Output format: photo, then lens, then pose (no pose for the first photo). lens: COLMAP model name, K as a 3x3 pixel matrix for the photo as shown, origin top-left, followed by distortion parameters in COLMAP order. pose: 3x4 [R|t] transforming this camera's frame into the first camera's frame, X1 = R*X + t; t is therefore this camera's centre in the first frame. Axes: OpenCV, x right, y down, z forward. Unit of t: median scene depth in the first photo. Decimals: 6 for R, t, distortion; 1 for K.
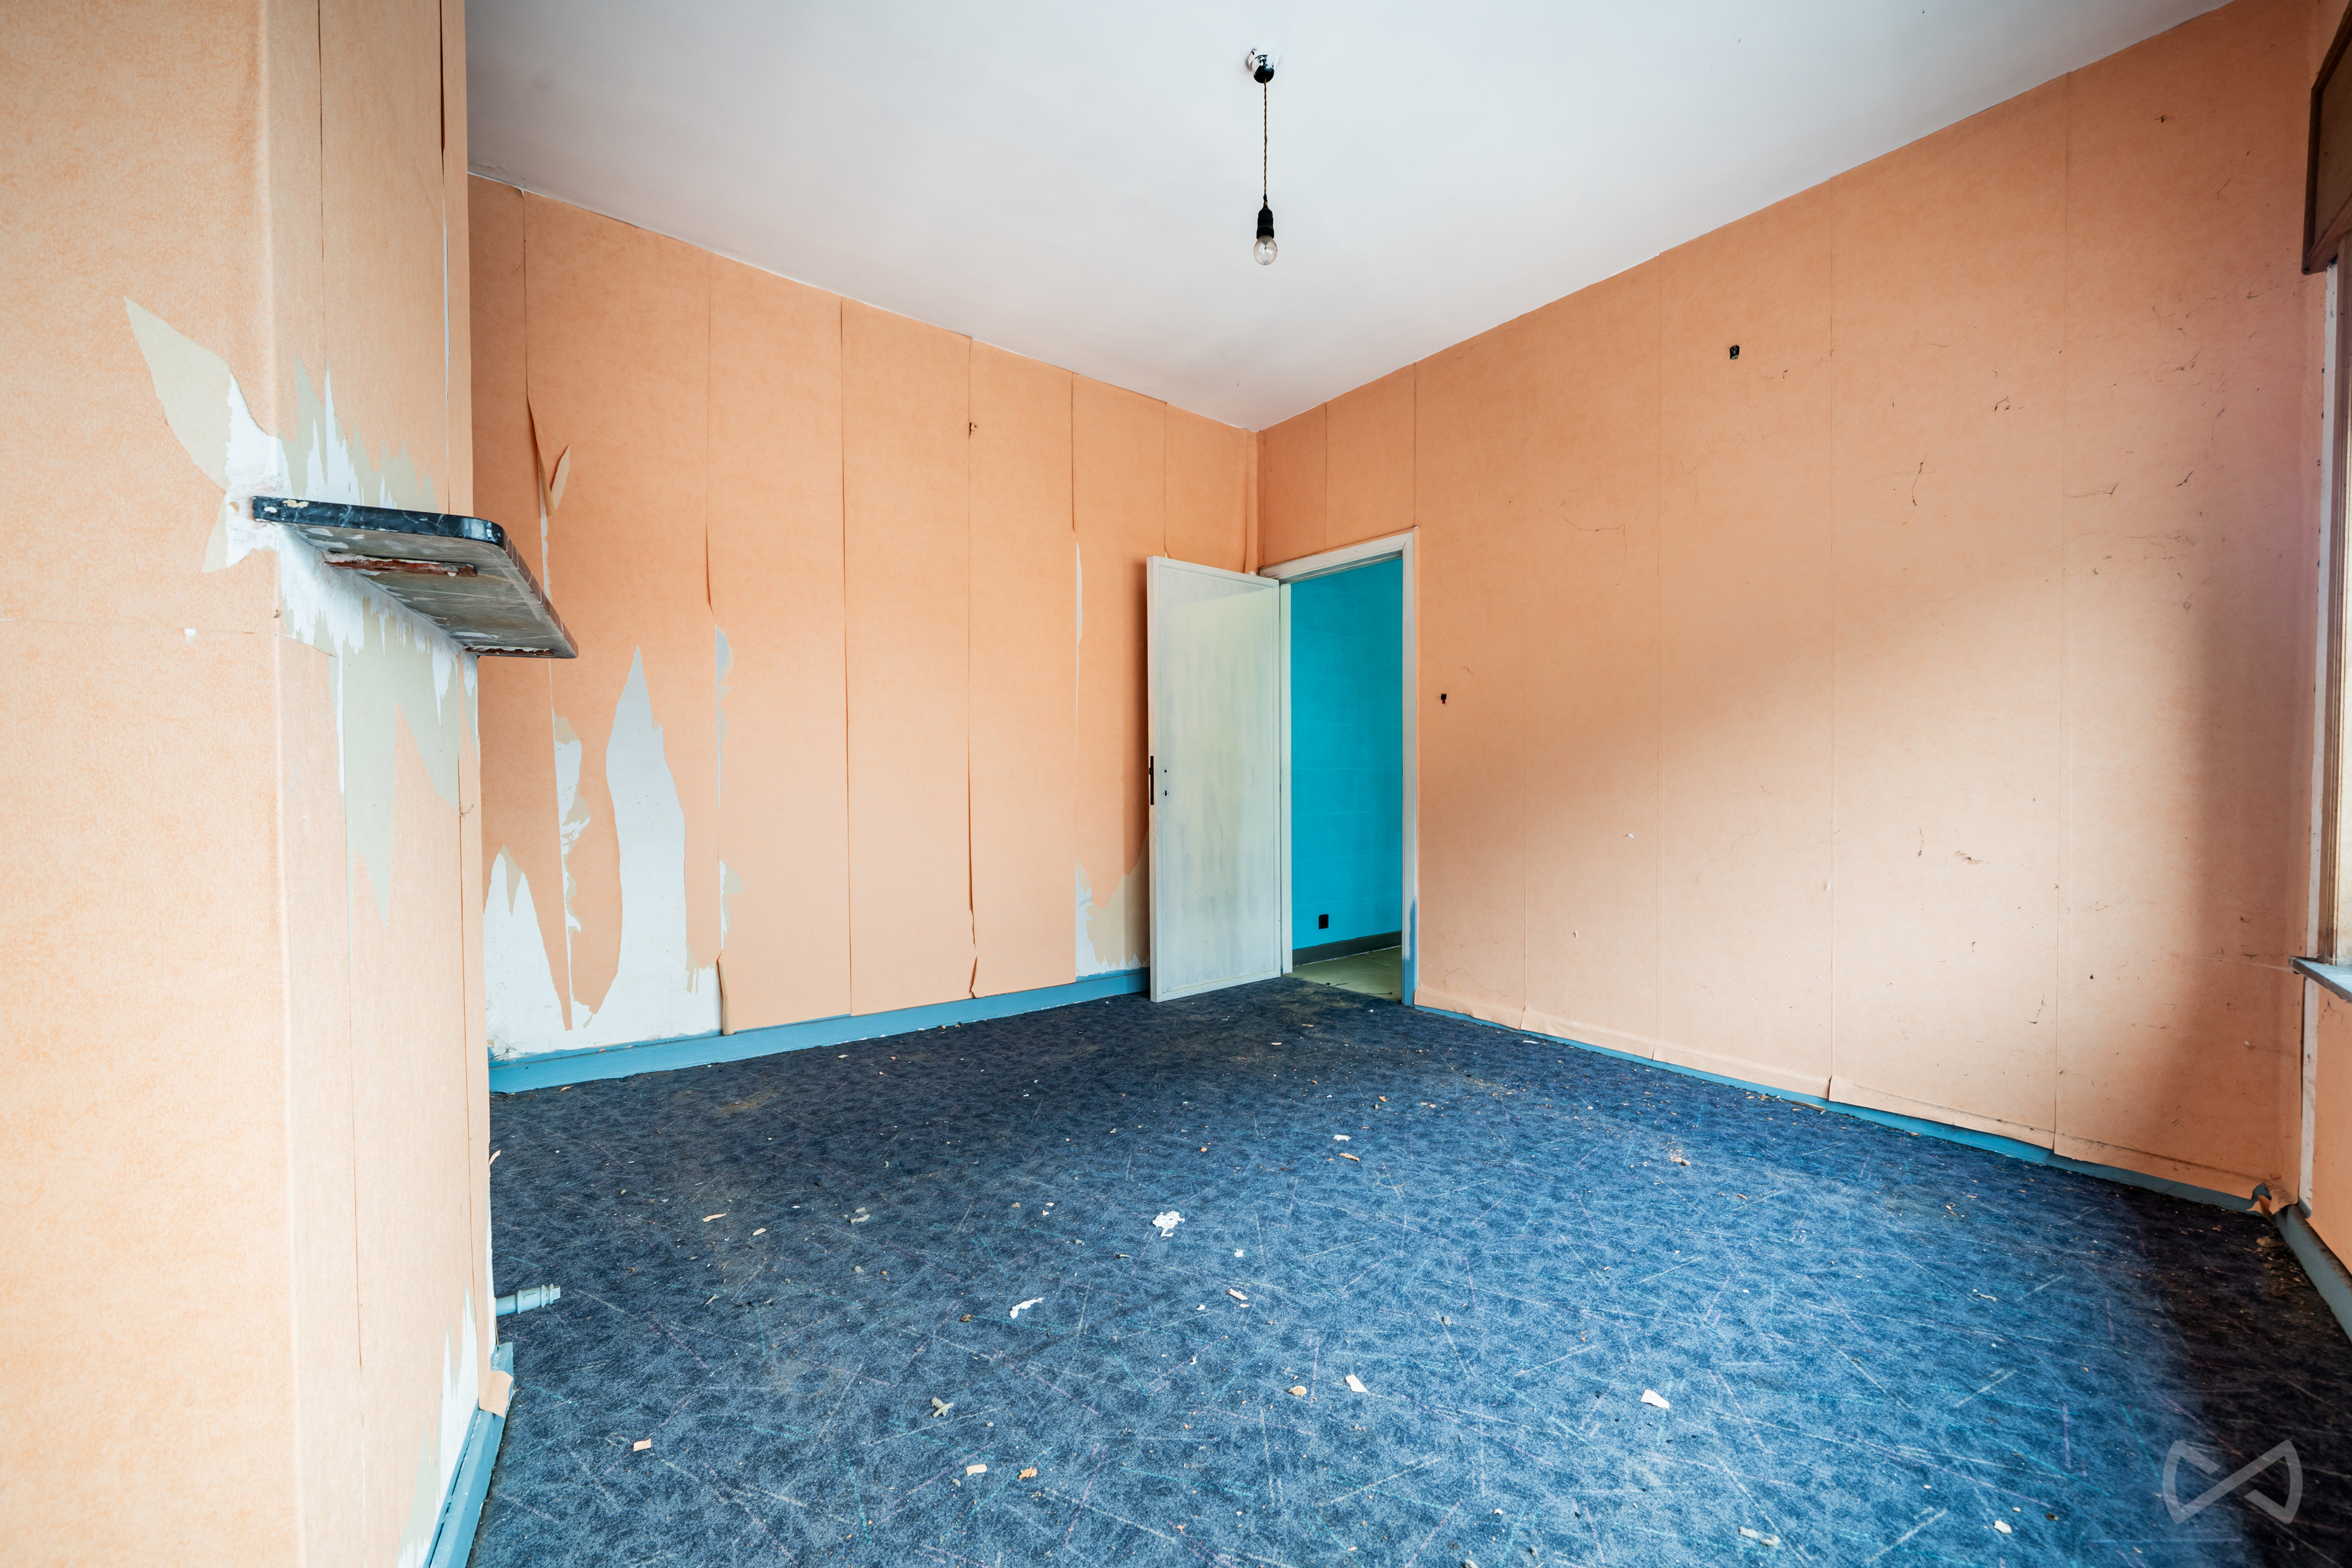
lens RADIAL K [[936.4, 0, 1174.9], [0, 936.4, 792.3], [0, 0, 1]] dist [-0.000471, 0.000137]
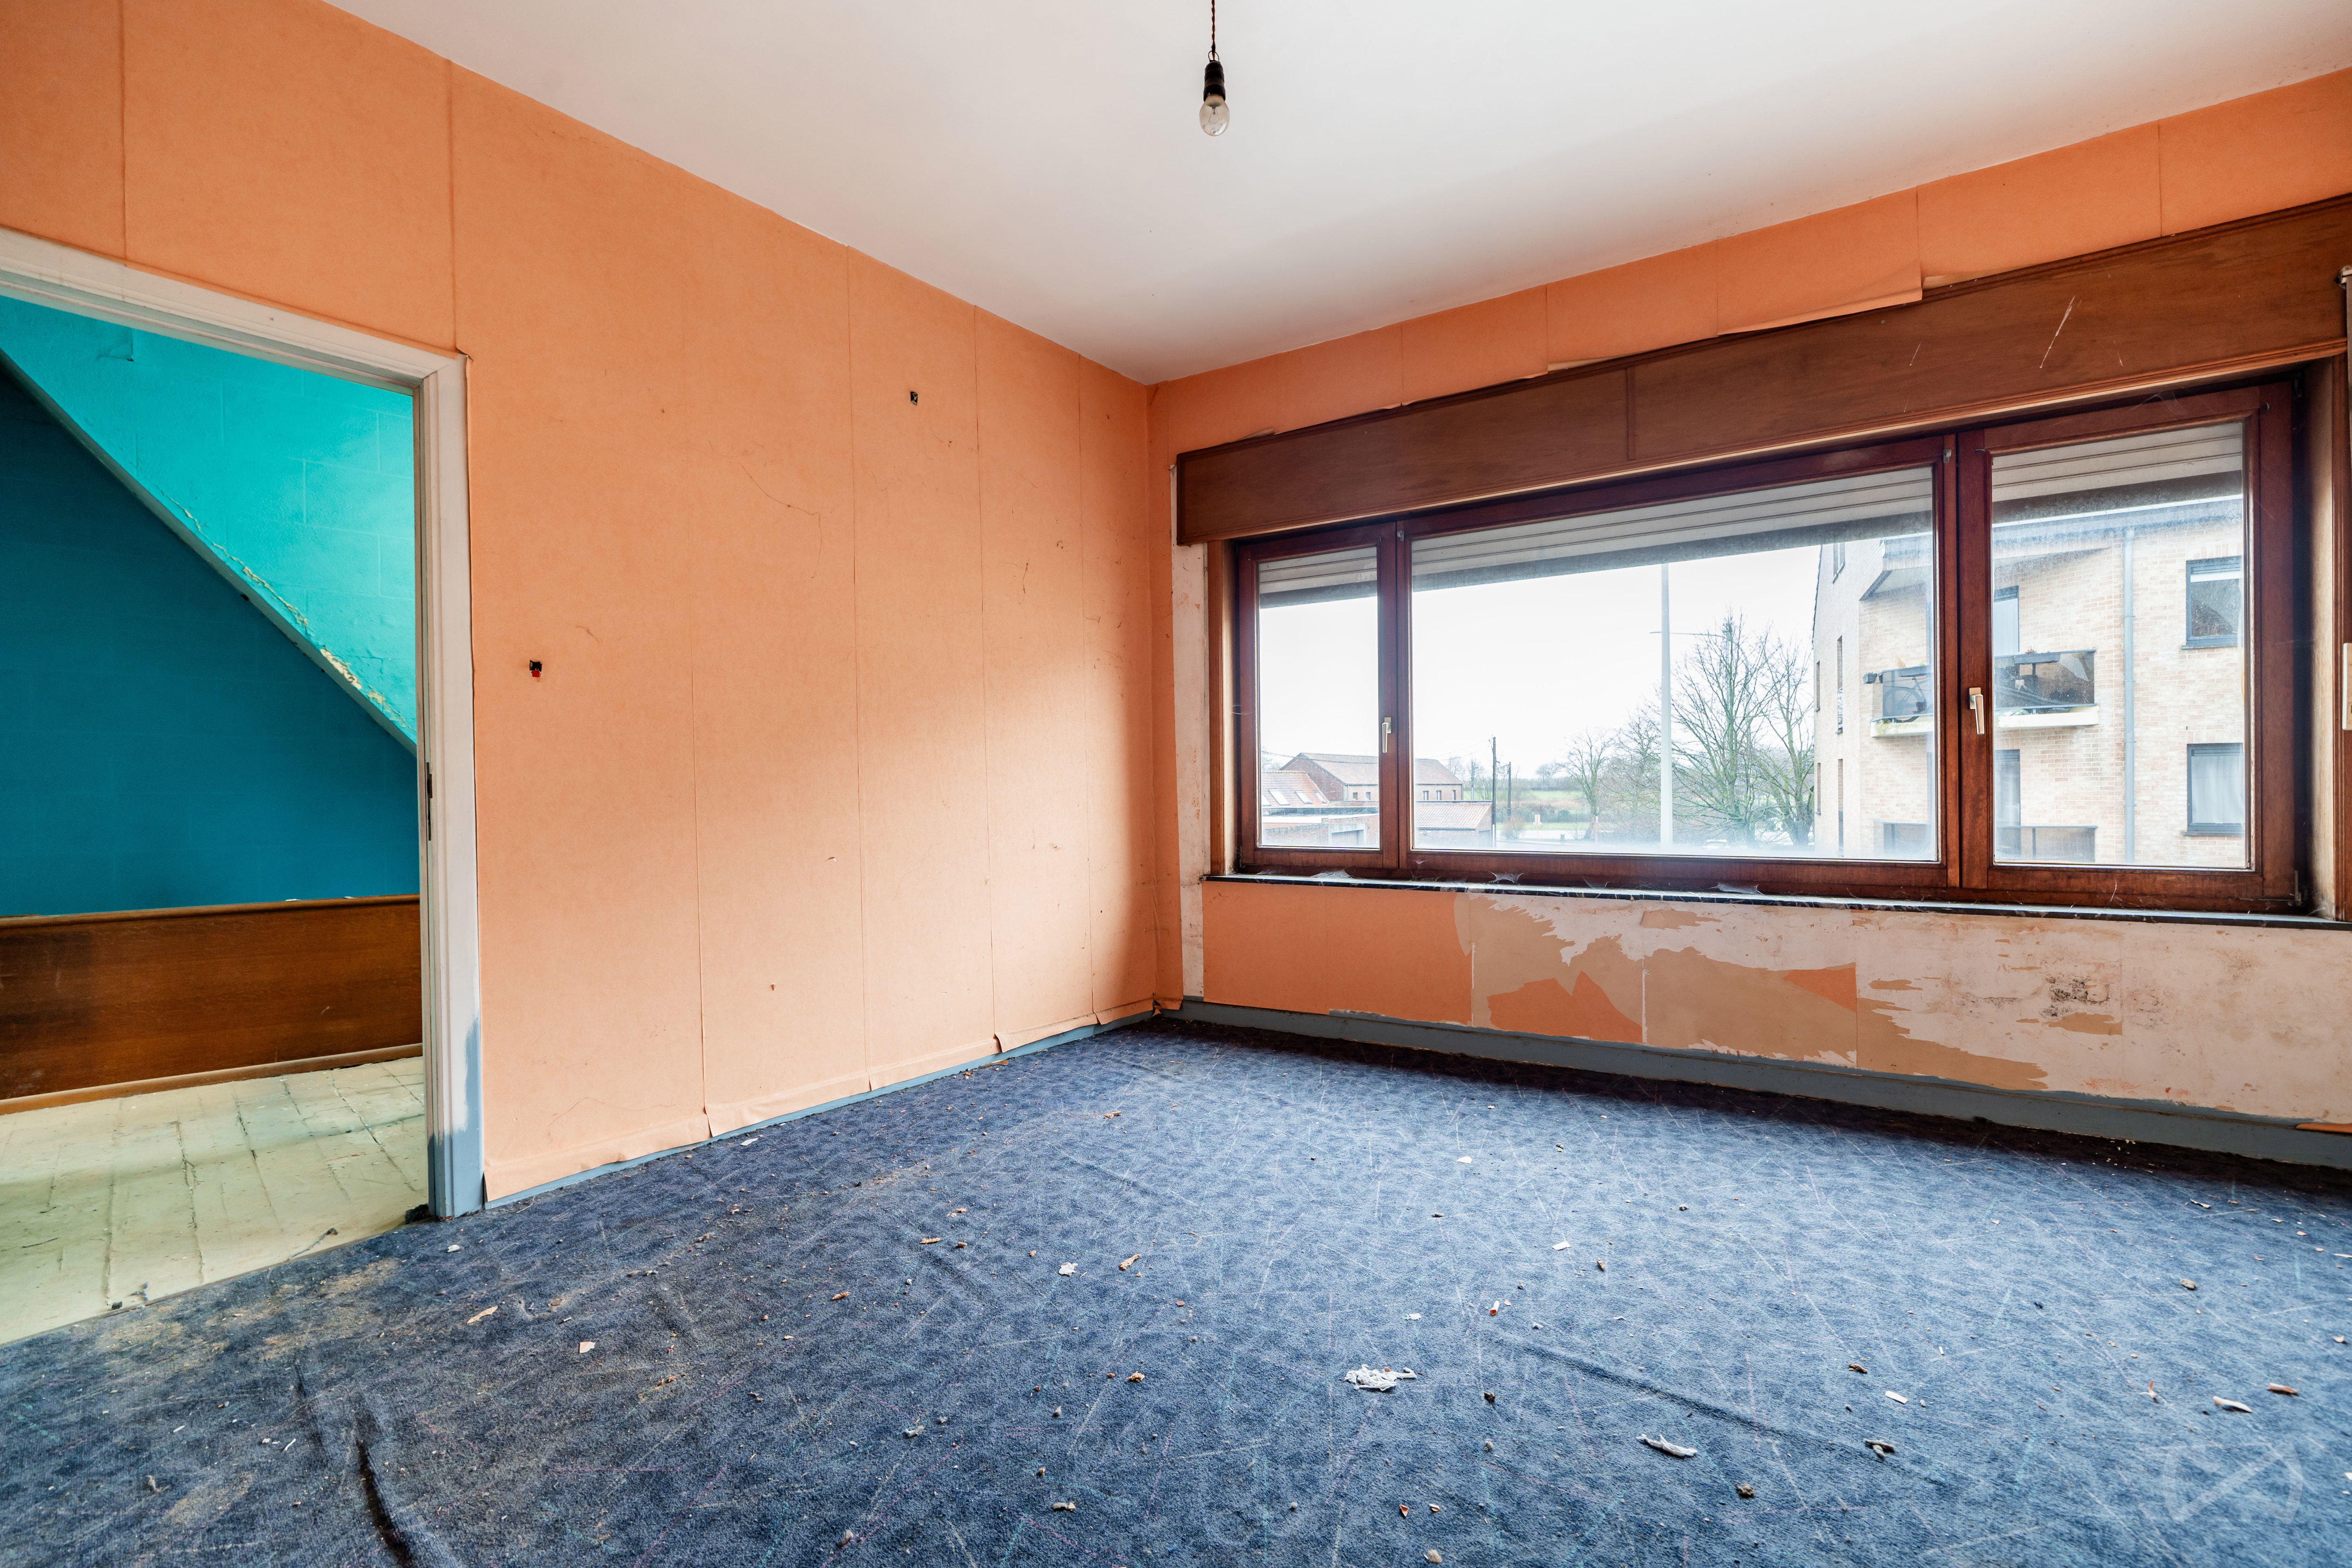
lens RADIAL K [[936.4, 0, 1174.9], [0, 936.4, 792.3], [0, 0, 1]] dist [-0.000471, 0.000137]
pose [[-0.219432, -0.001316, 0.975627, -0.678102], [0.029148, 0.999544, 0.007904, -0.022447], [-0.975192, 0.030172, -0.219294, 1.255704]]
